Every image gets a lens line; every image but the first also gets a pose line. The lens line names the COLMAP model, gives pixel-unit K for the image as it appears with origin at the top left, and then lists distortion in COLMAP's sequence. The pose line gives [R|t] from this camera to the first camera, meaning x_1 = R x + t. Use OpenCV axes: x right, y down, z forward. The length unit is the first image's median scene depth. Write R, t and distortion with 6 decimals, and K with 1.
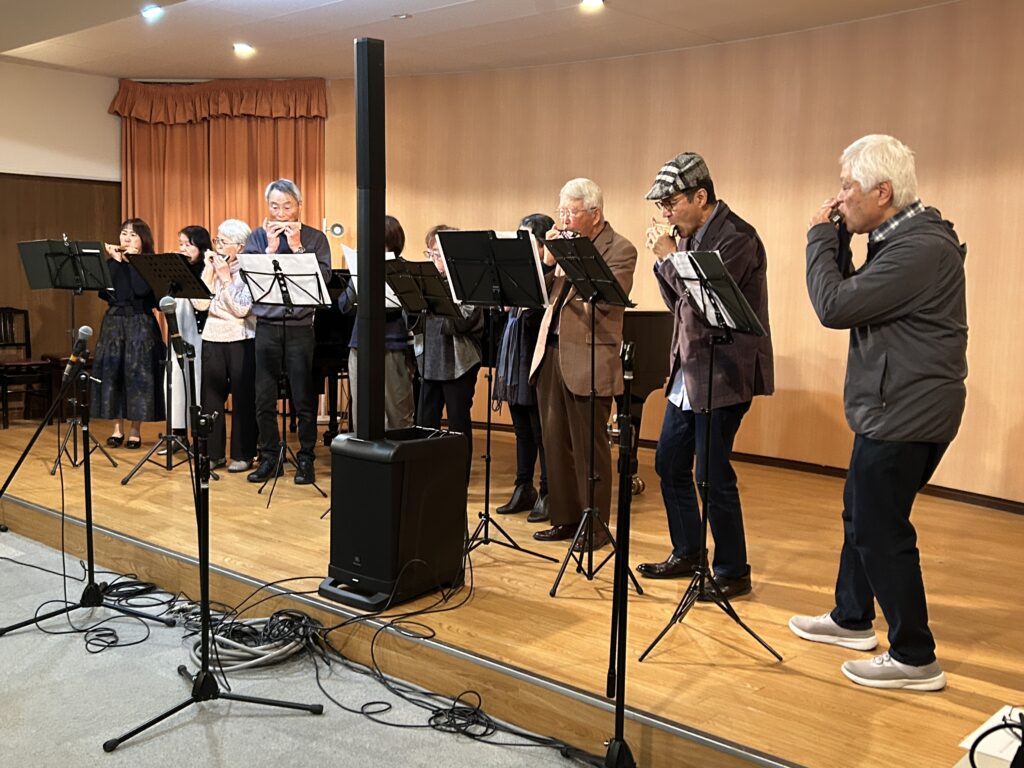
lens RADIAL K [[1085.9, 0, 512.0], [0, 1085.9, 384.0], [0, 0, 1]] dist [0.044923, -0.034495]
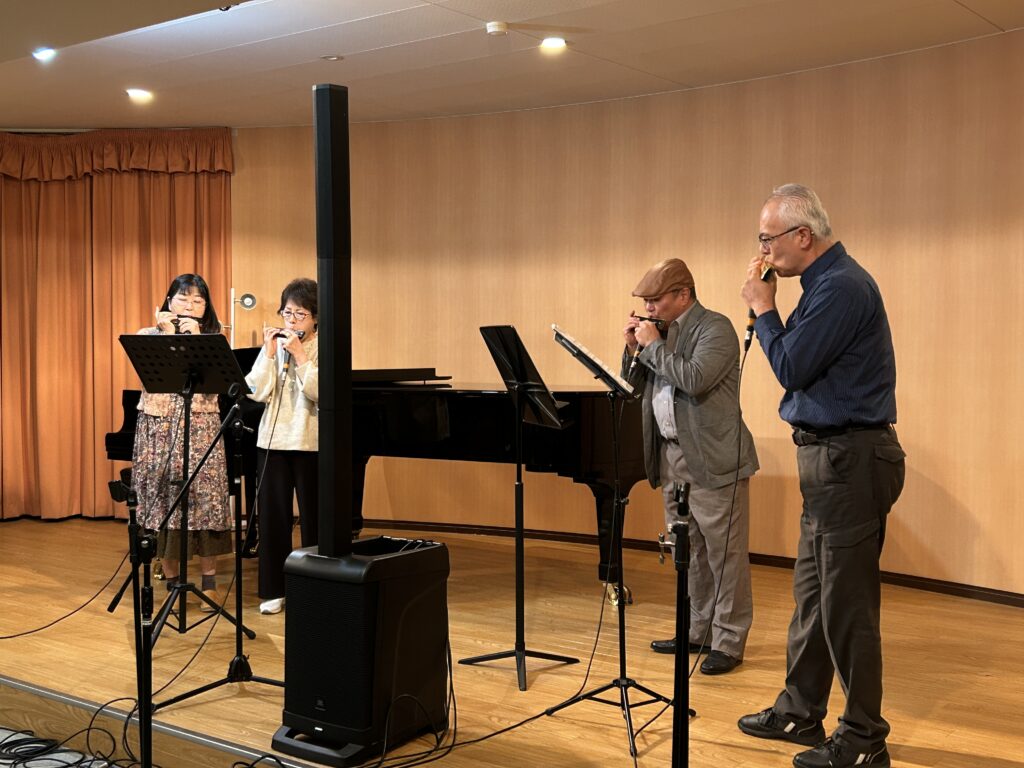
lens RADIAL K [[1238.8, 0, 512.0], [0, 1238.8, 384.0], [0, 0, 1]] dist [0.136889, -0.337412]
pose [[0.996778, -0.019757, 0.077738, -0.035557], [0.025049, 0.997391, -0.067705, -0.006360], [-0.076198, 0.069434, 0.994672, 0.015737]]
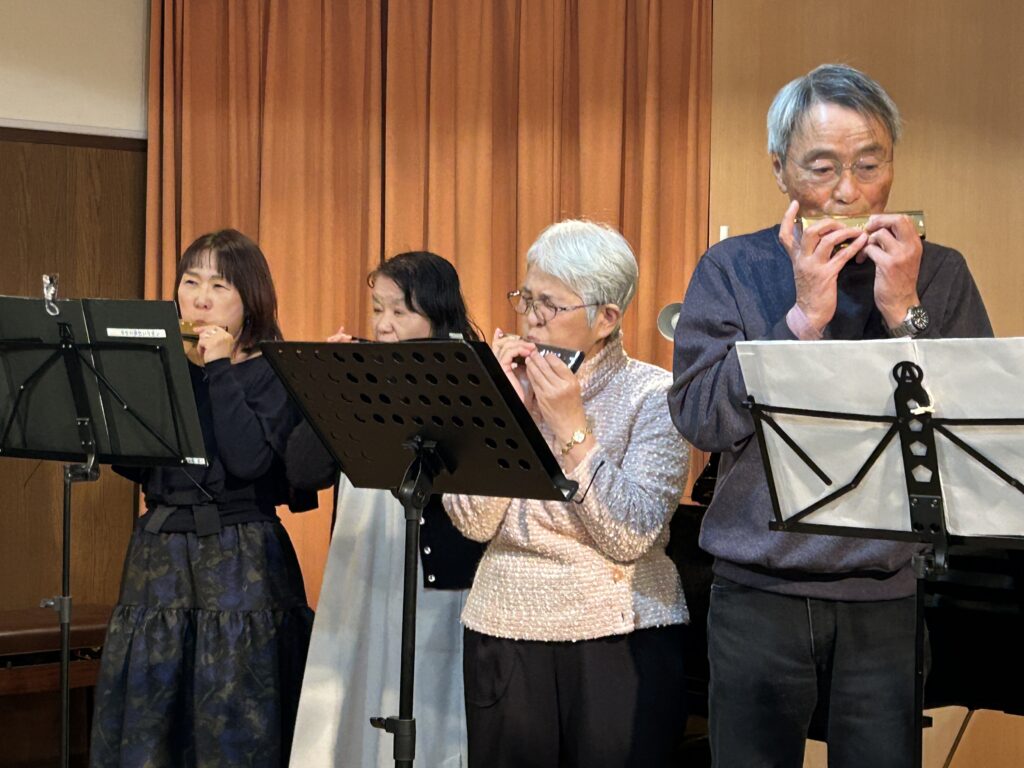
lens RADIAL K [[2124.3, 0, 512.0], [0, 2124.3, 384.0], [0, 0, 1]] dist [-0.000888, 0.043983]
pose [[0.994259, -0.006521, -0.106803, -0.193379], [-0.003269, 0.995825, -0.091229, -0.048743], [0.106952, 0.091054, 0.990086, 0.386849]]
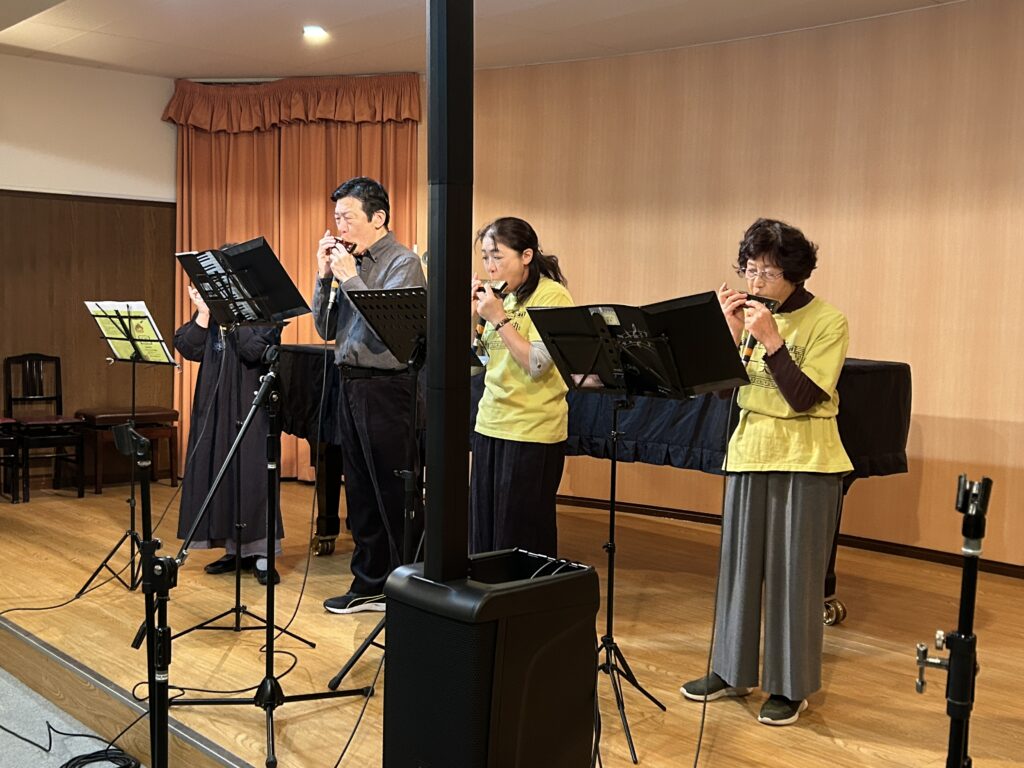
lens RADIAL K [[1165.6, 0, 512.0], [0, 1165.6, 384.0], [0, 0, 1]] dist [0.065484, -0.012725]
pose [[0.994515, 0.005587, -0.104447, -0.011413], [-0.009446, 0.999289, -0.036492, -0.020190], [0.104169, 0.037278, 0.993861, 0.171593]]
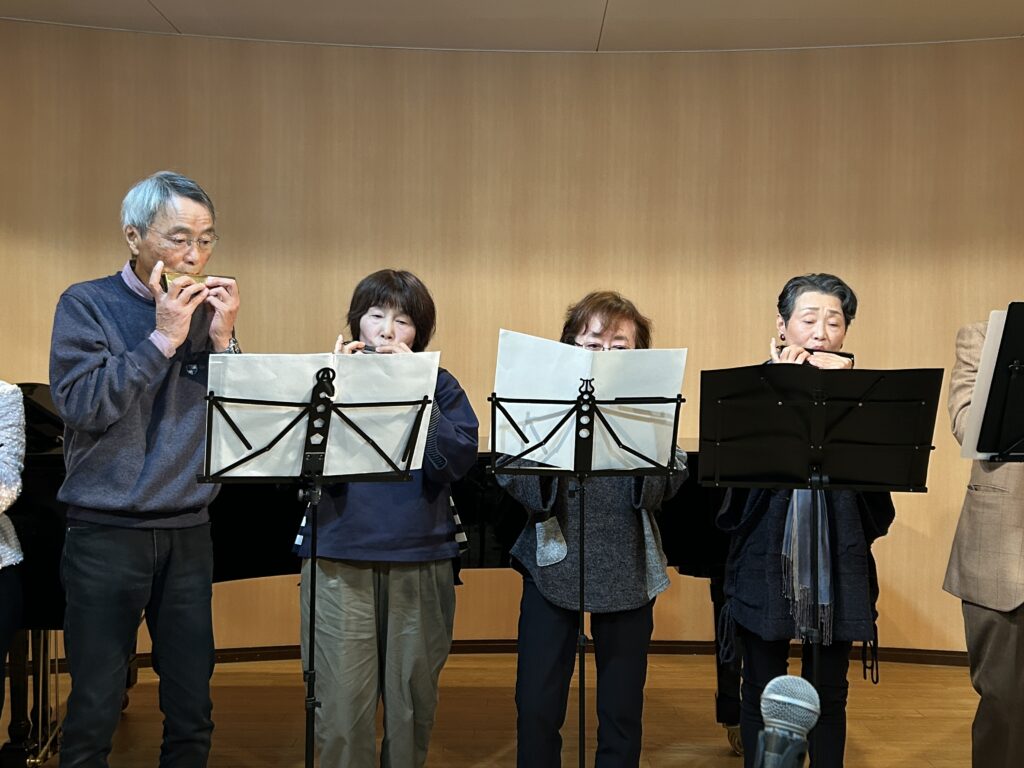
lens RADIAL K [[1165.6, 0, 512.0], [0, 1165.6, 384.0], [0, 0, 1]] dist [0.065484, -0.012725]
pose [[0.734392, -0.017371, 0.678503, -0.343137], [0.079819, 0.994946, -0.060921, -0.058506], [-0.674015, 0.098897, 0.732067, 0.491064]]
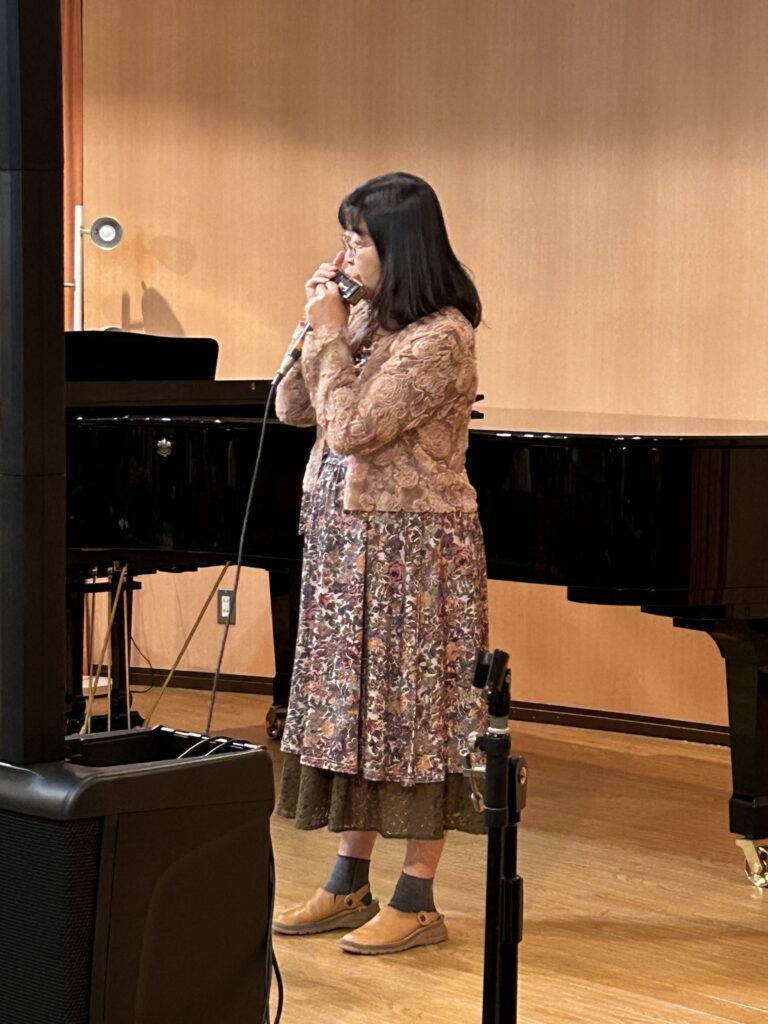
lens RADIAL K [[2657.8, 0, 384.0], [0, 2657.8, 512.0], [0, 0, 1]] dist [0.160634, 0.078963]
pose [[0.994362, 0.000468, -0.106037, 0.061151], [-0.003032, 0.999707, -0.024017, -0.011386], [0.105994, 0.024203, 0.994072, -0.008685]]
